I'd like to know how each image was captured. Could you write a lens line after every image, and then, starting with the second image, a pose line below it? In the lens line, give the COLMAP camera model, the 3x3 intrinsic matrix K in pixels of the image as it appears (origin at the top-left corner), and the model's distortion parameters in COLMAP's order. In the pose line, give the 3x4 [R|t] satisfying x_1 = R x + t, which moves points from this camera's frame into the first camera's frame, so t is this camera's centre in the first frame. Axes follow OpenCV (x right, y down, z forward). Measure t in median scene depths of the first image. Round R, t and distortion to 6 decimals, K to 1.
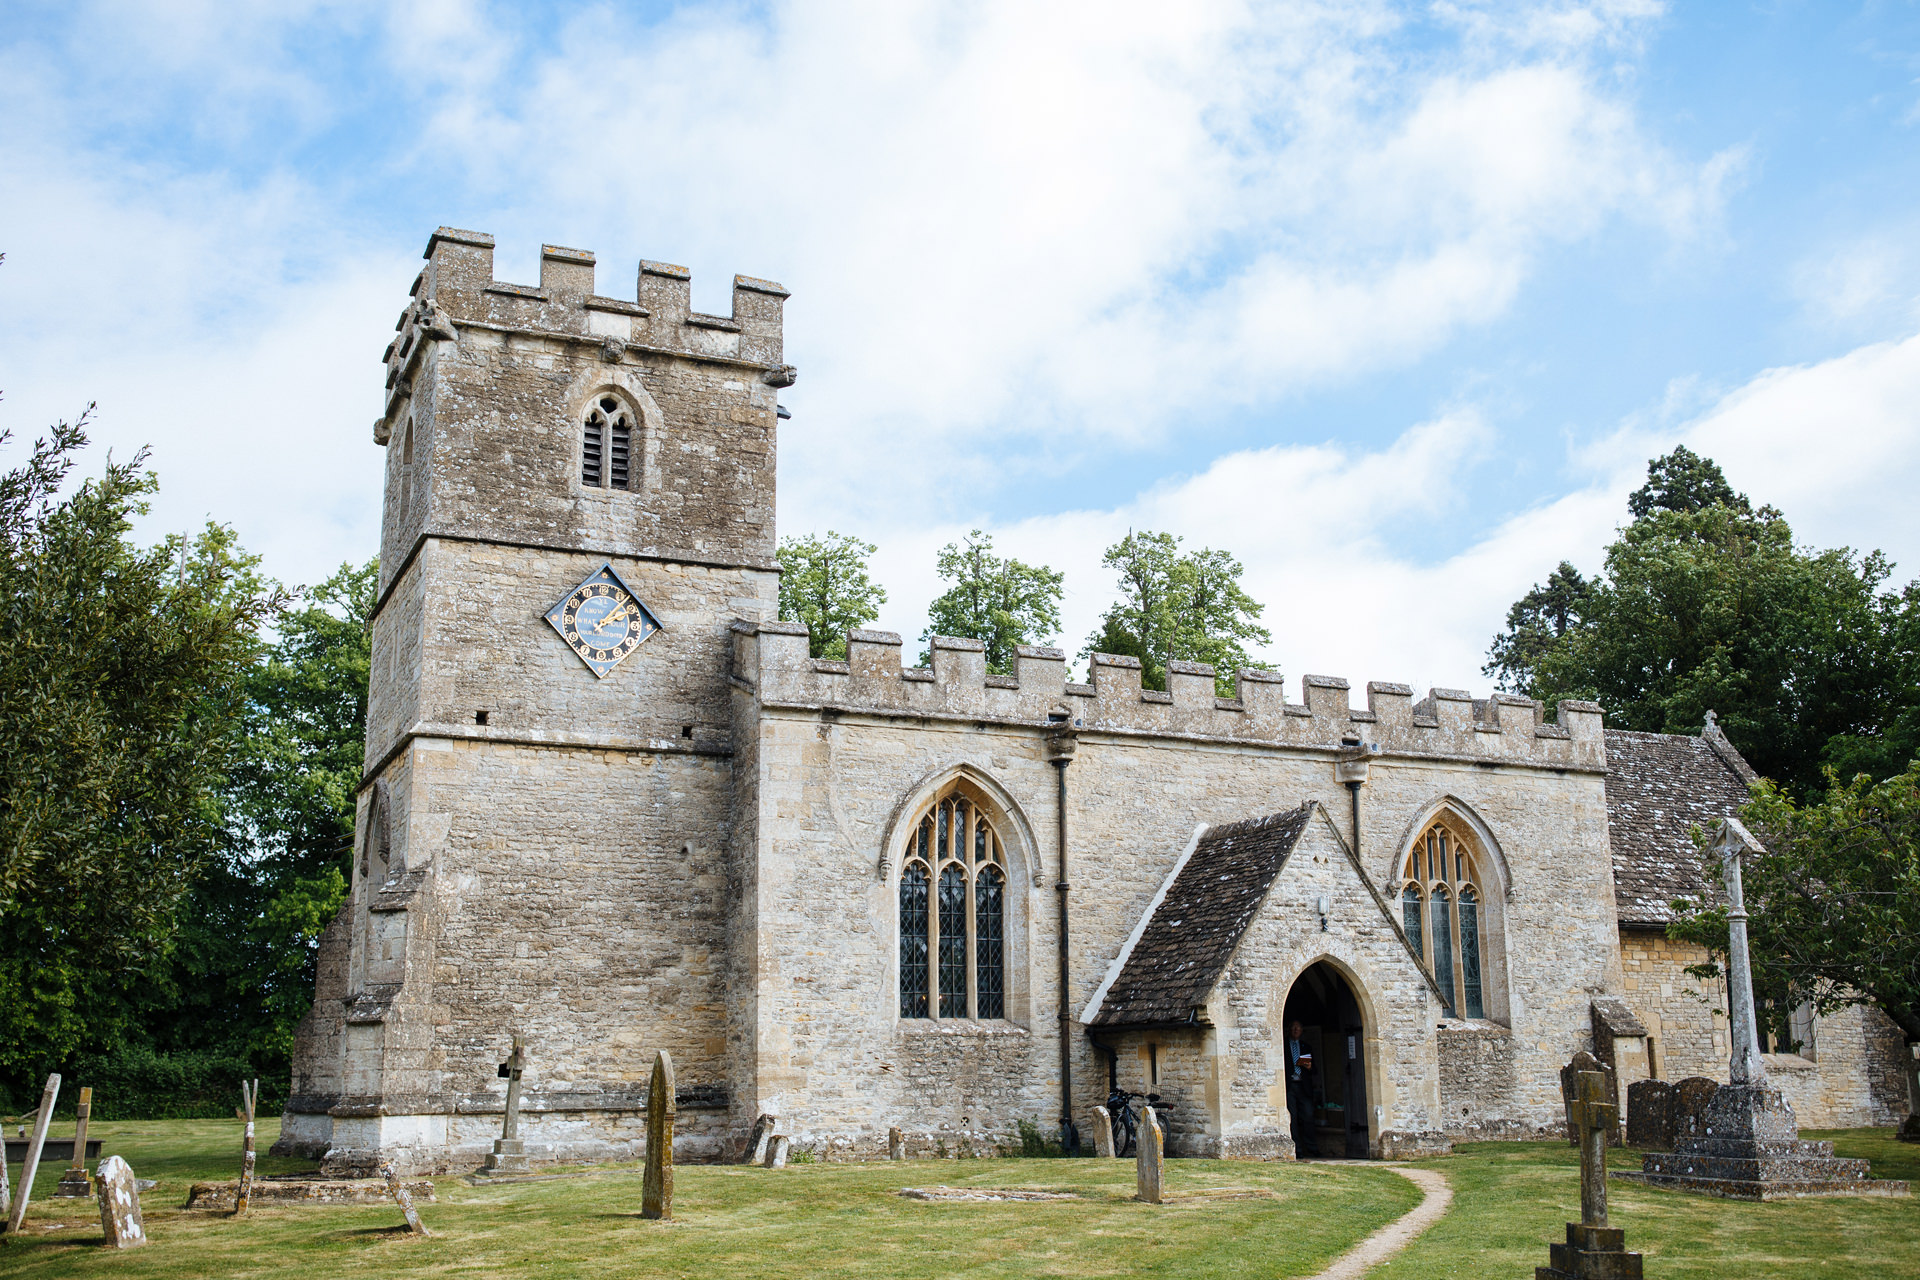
lens RADIAL K [[1945.7, 0, 955.6], [0, 1945.7, 642.9], [0, 0, 1]] dist [0.017883, 0.000000]
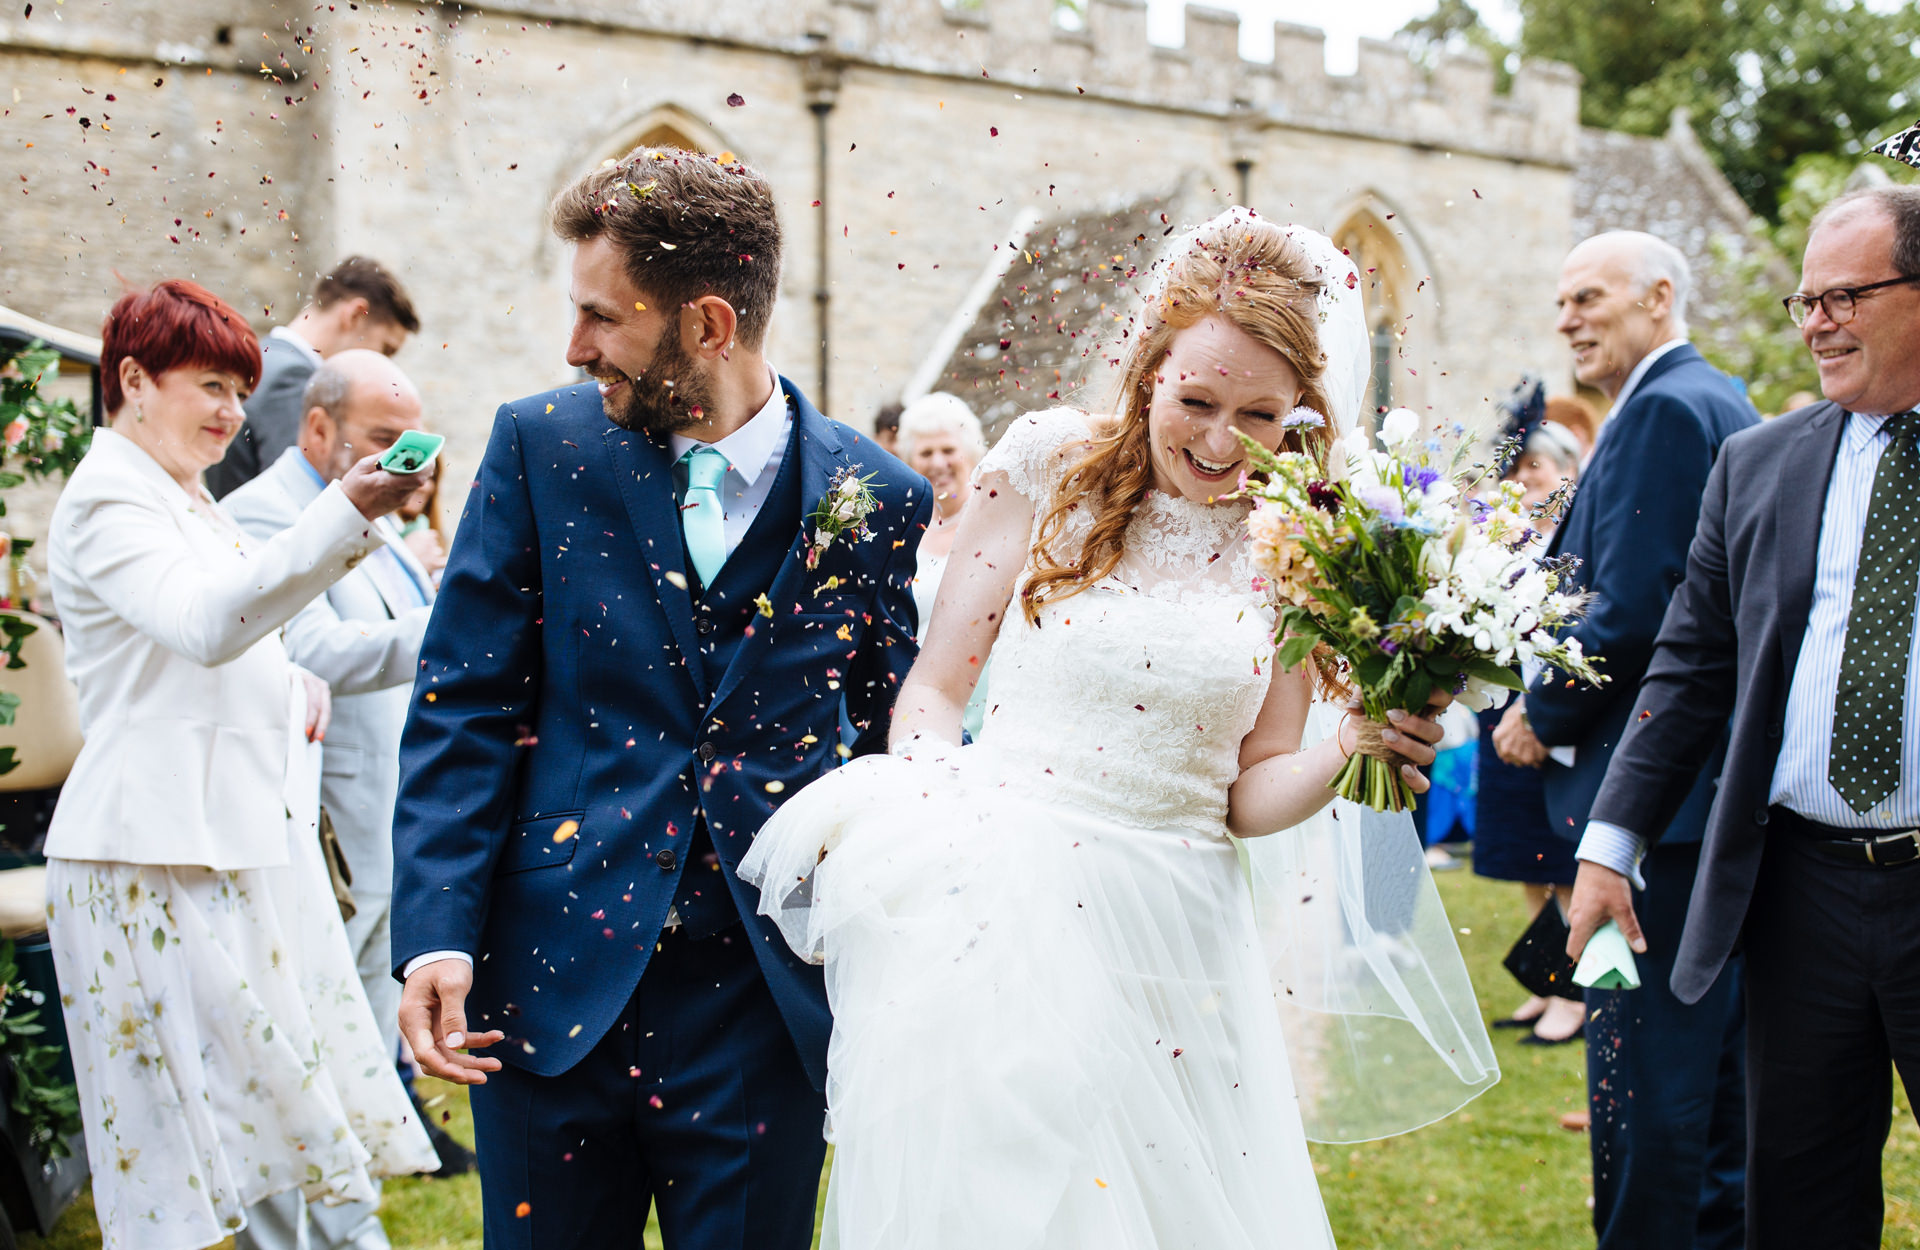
lens RADIAL K [[1998.2, 0, 959.7], [0, 1998.2, 625.7], [0, 0, 1]] dist [0.003874, 0.000000]
pose [[0.995643, -0.003899, 0.093161, 0.036481], [-0.018763, 0.970310, 0.241137, 0.067232], [-0.091335, -0.241835, 0.966009, 0.293053]]
